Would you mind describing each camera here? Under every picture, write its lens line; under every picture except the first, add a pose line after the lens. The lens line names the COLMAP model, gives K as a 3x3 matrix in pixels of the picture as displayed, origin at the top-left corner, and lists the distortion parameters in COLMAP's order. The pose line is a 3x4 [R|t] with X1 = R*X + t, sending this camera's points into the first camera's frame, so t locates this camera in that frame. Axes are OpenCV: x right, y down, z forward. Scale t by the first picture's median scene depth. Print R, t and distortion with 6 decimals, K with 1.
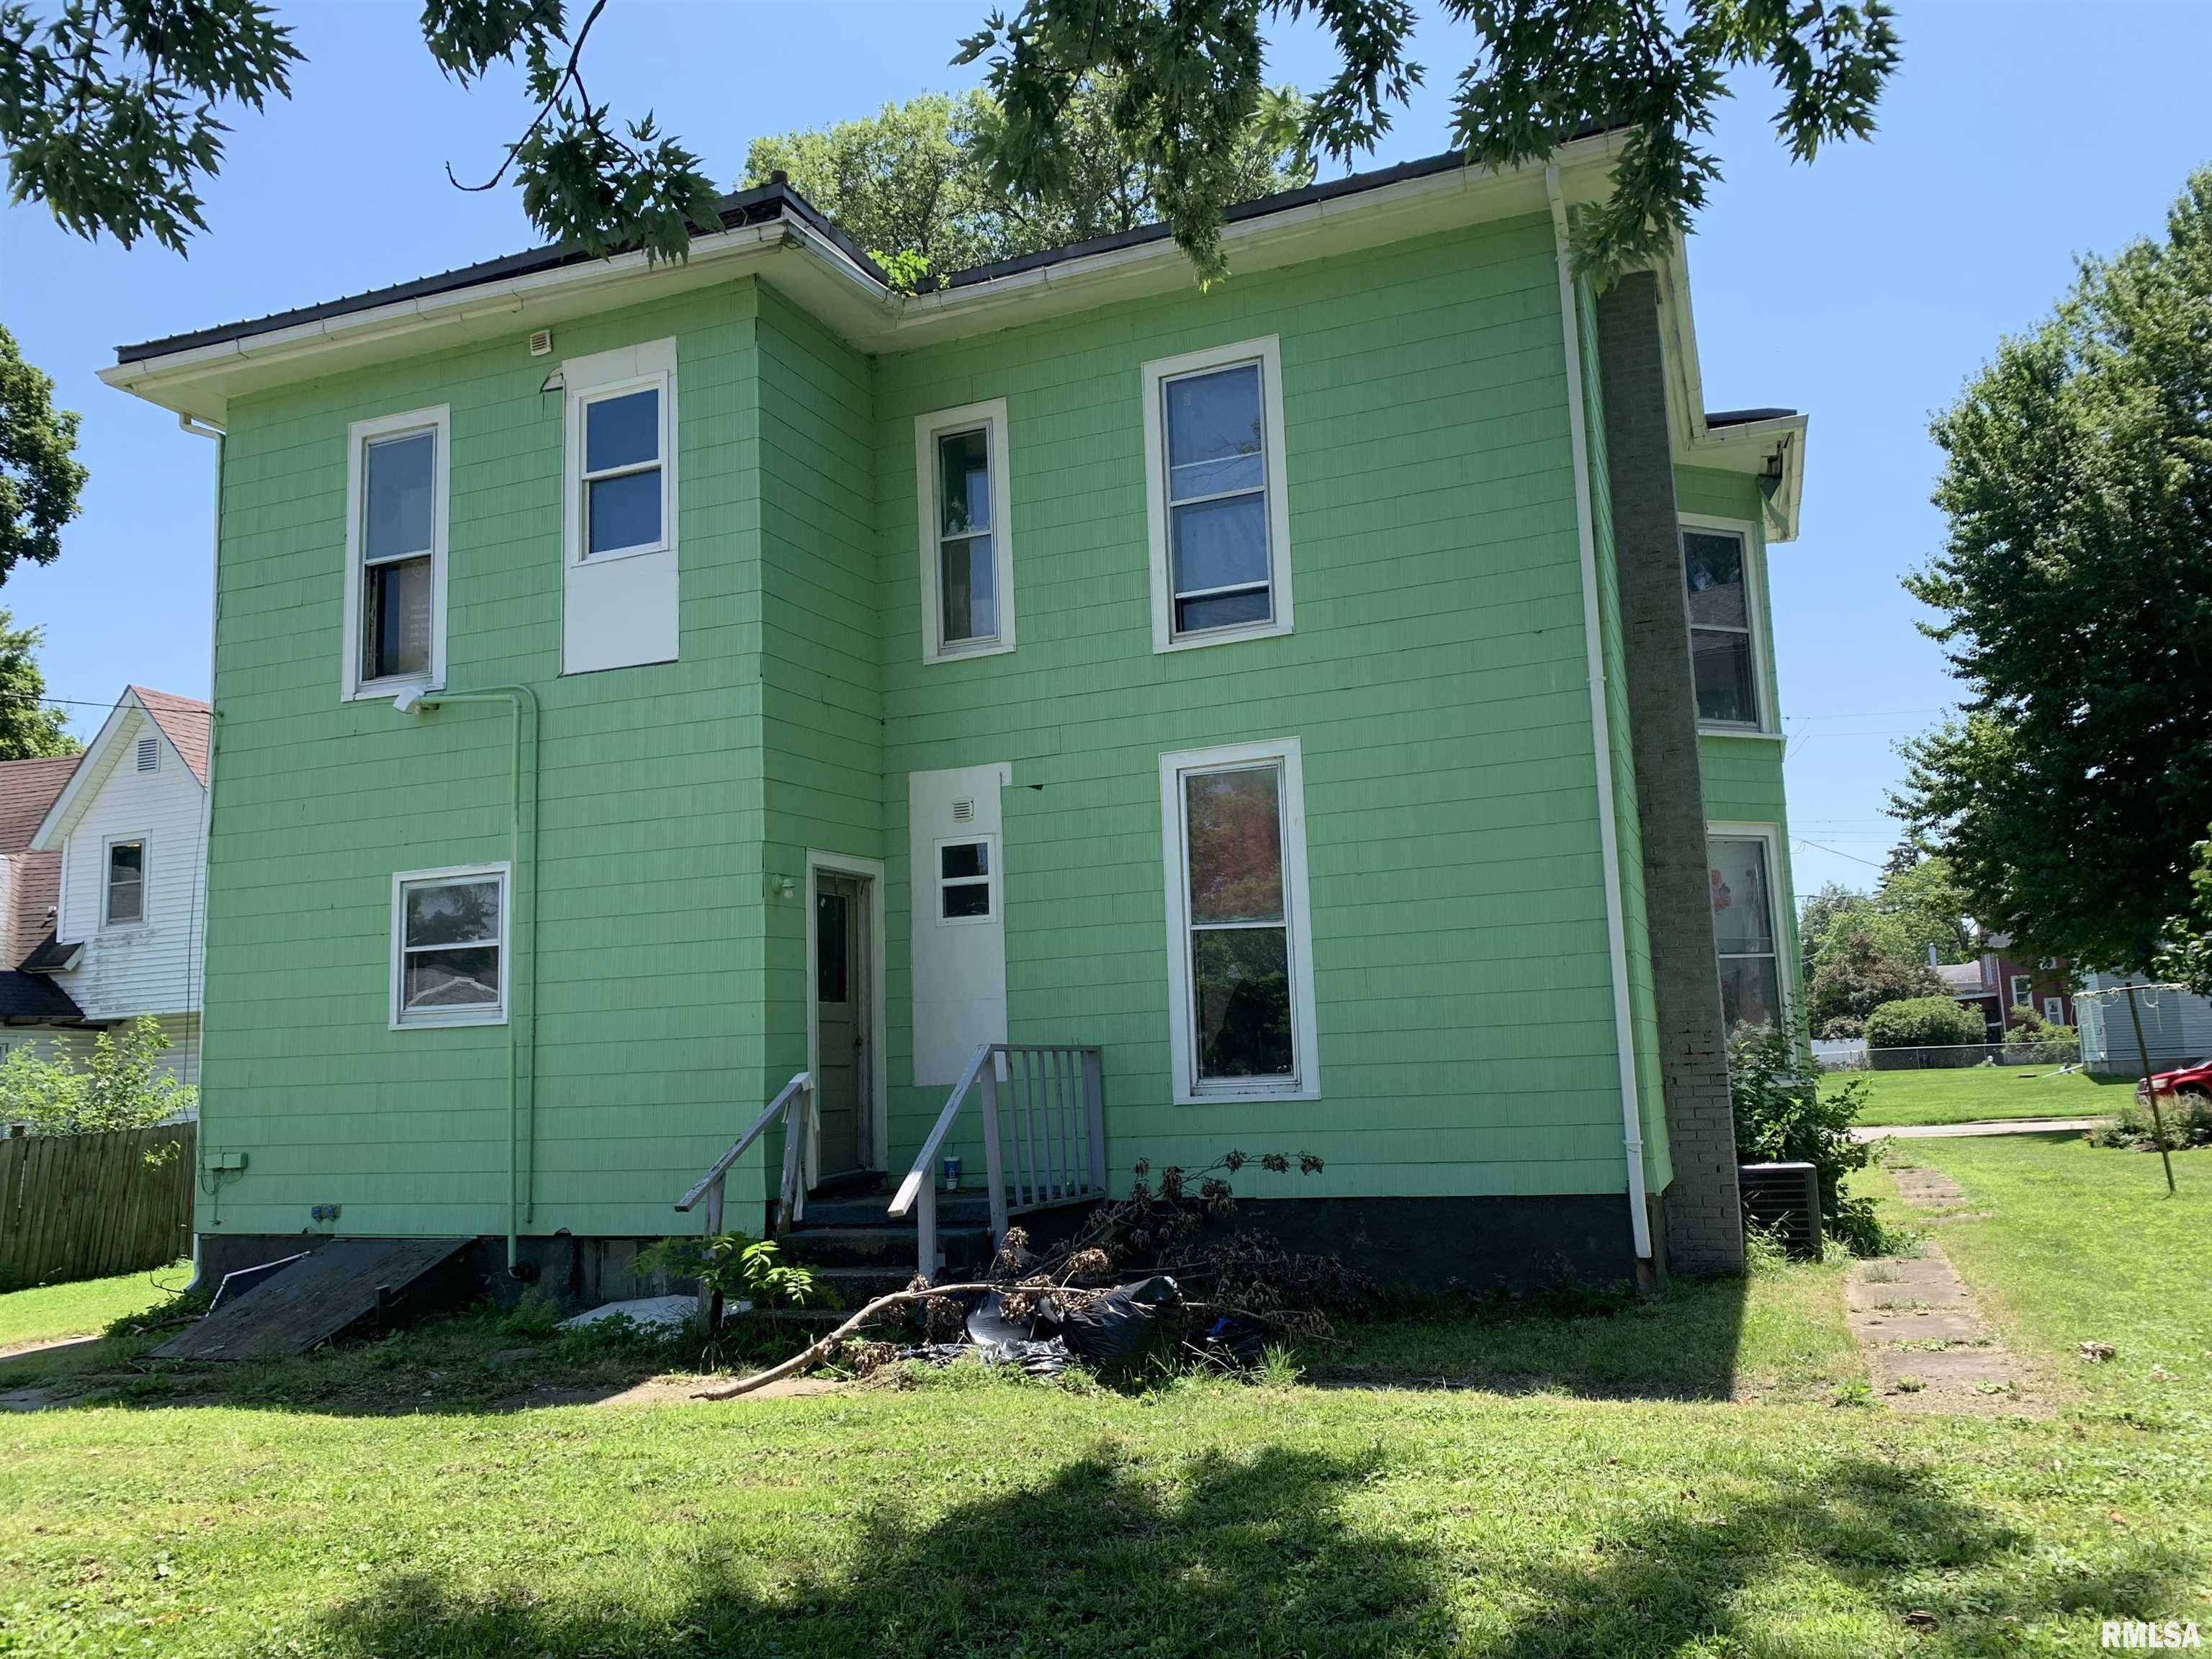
lens RADIAL K [[1701.4, 0, 1100.9], [0, 1701.4, 813.9], [0, 0, 1]] dist [0.029569, -0.000629]
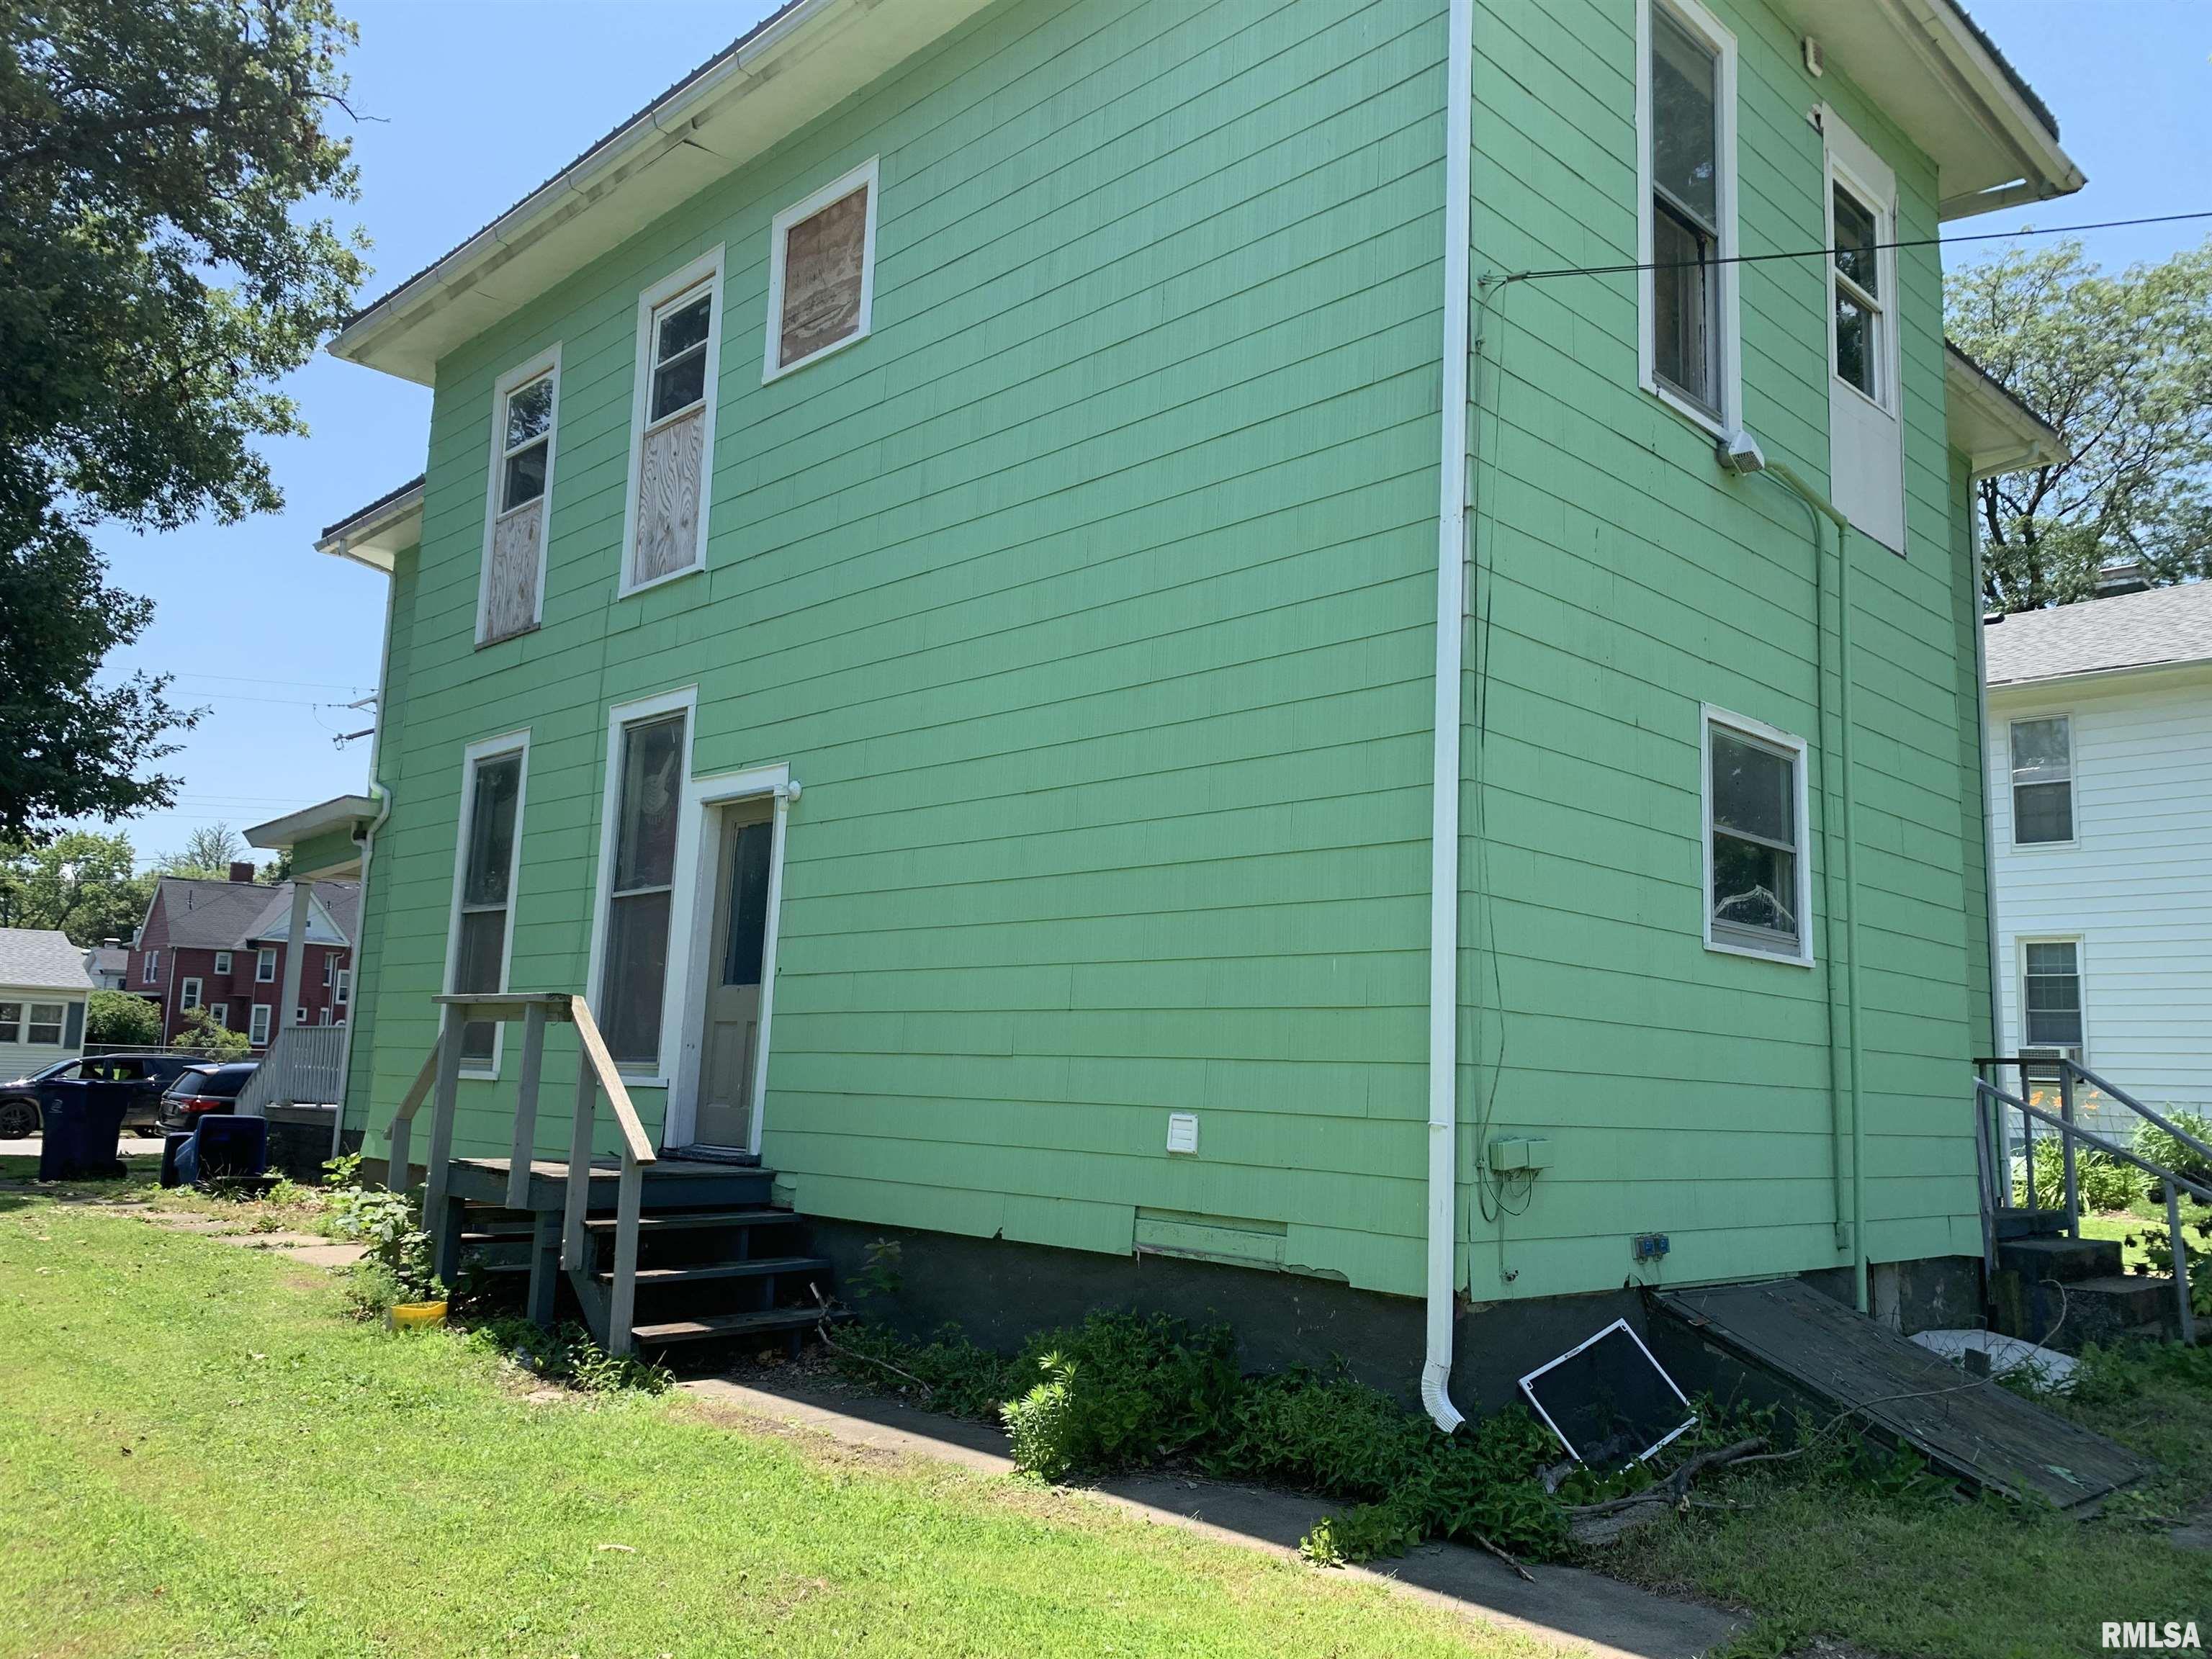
lens RADIAL K [[1701.4, 0, 1100.9], [0, 1701.4, 813.9], [0, 0, 1]] dist [0.029569, -0.000629]
pose [[0.410005, 0.186199, 0.892875, -1.068645], [-0.182278, 0.975920, -0.119815, 0.192333], [-0.893684, -0.113627, 0.434072, 0.930040]]
